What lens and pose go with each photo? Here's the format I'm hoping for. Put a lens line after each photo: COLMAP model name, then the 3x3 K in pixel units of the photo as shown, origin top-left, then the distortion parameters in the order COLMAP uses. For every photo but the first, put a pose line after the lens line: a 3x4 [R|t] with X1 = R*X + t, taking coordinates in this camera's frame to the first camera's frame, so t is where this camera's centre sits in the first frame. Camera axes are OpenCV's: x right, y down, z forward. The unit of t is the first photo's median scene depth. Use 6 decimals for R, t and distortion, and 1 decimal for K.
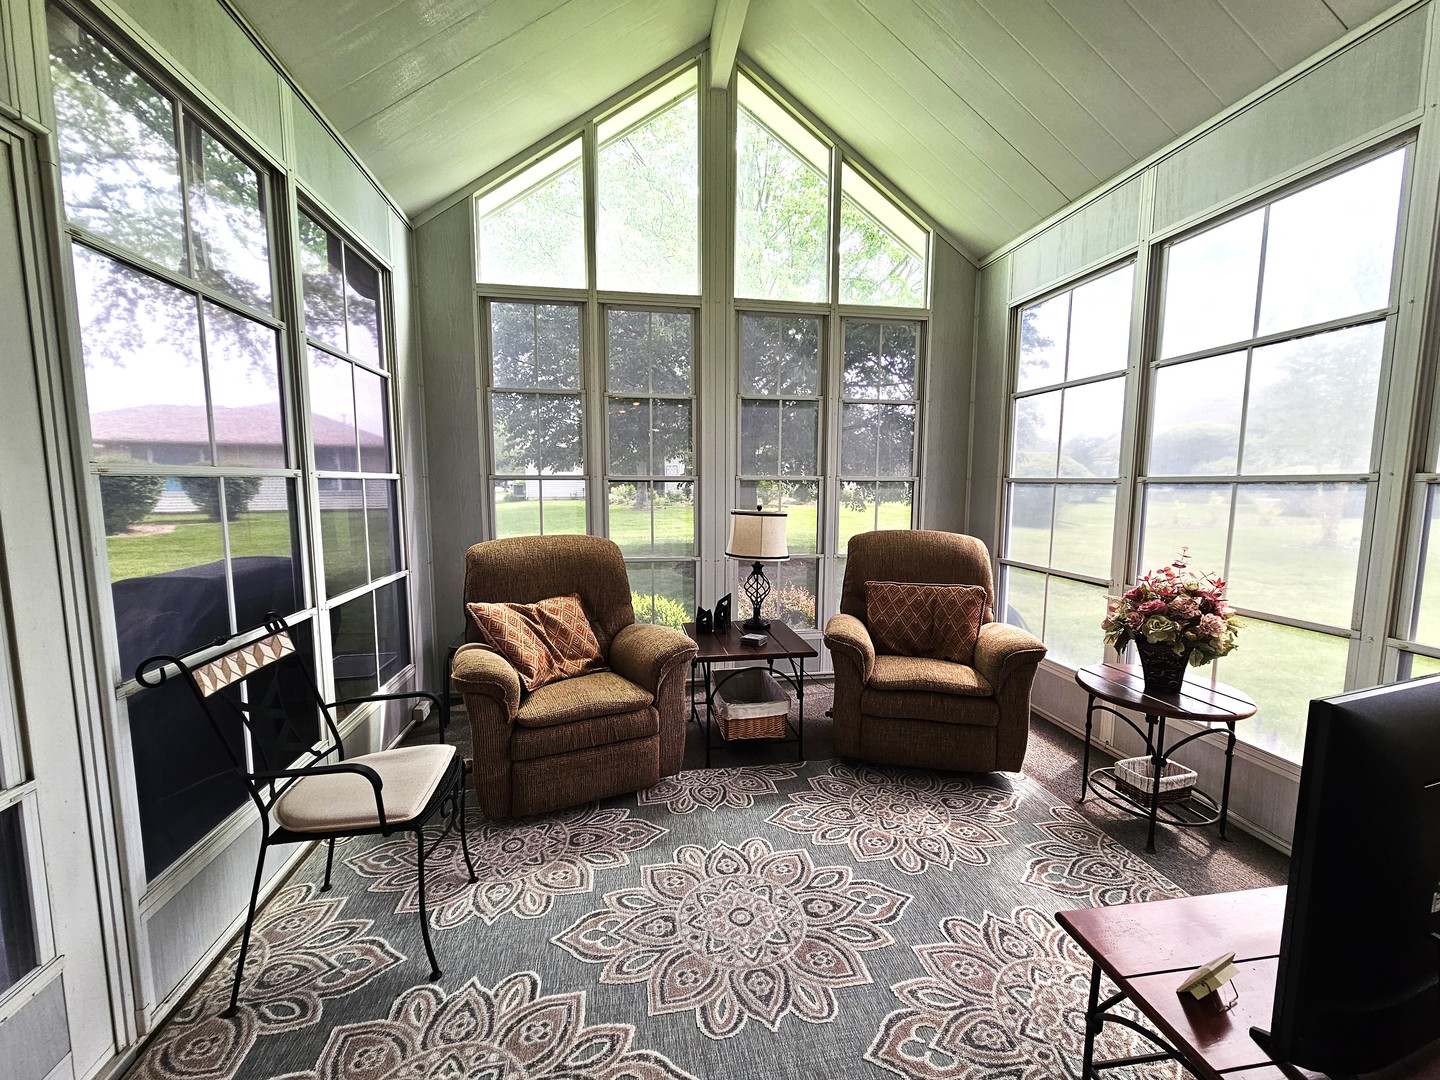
lens RADIAL K [[585.7, 0, 725.9], [0, 585.7, 545.2], [0, 0, 1]] dist [-0.001290, -0.000833]
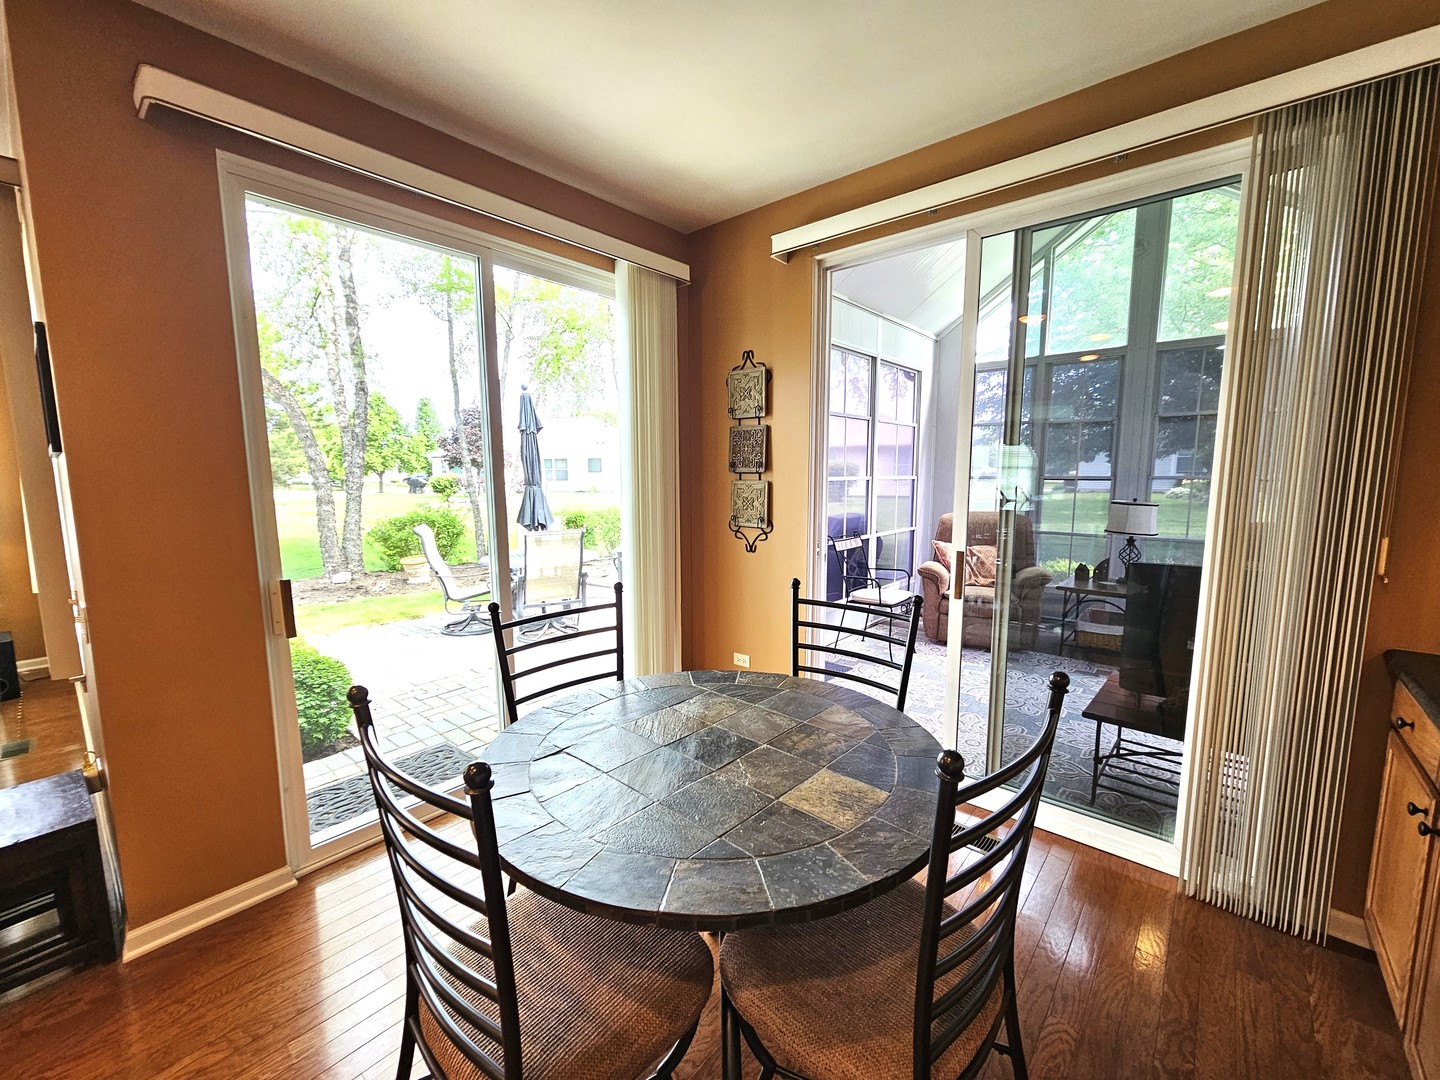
lens RADIAL K [[585.7, 0, 726.4], [0, 585.7, 544.1], [0, 0, 1]] dist [-0.001290, -0.000833]
pose [[0.620825, 0.091274, -0.778617, 0.685096], [-0.078191, 0.995456, 0.054349, 0.053631], [0.780040, 0.027139, 0.625141, -0.823678]]
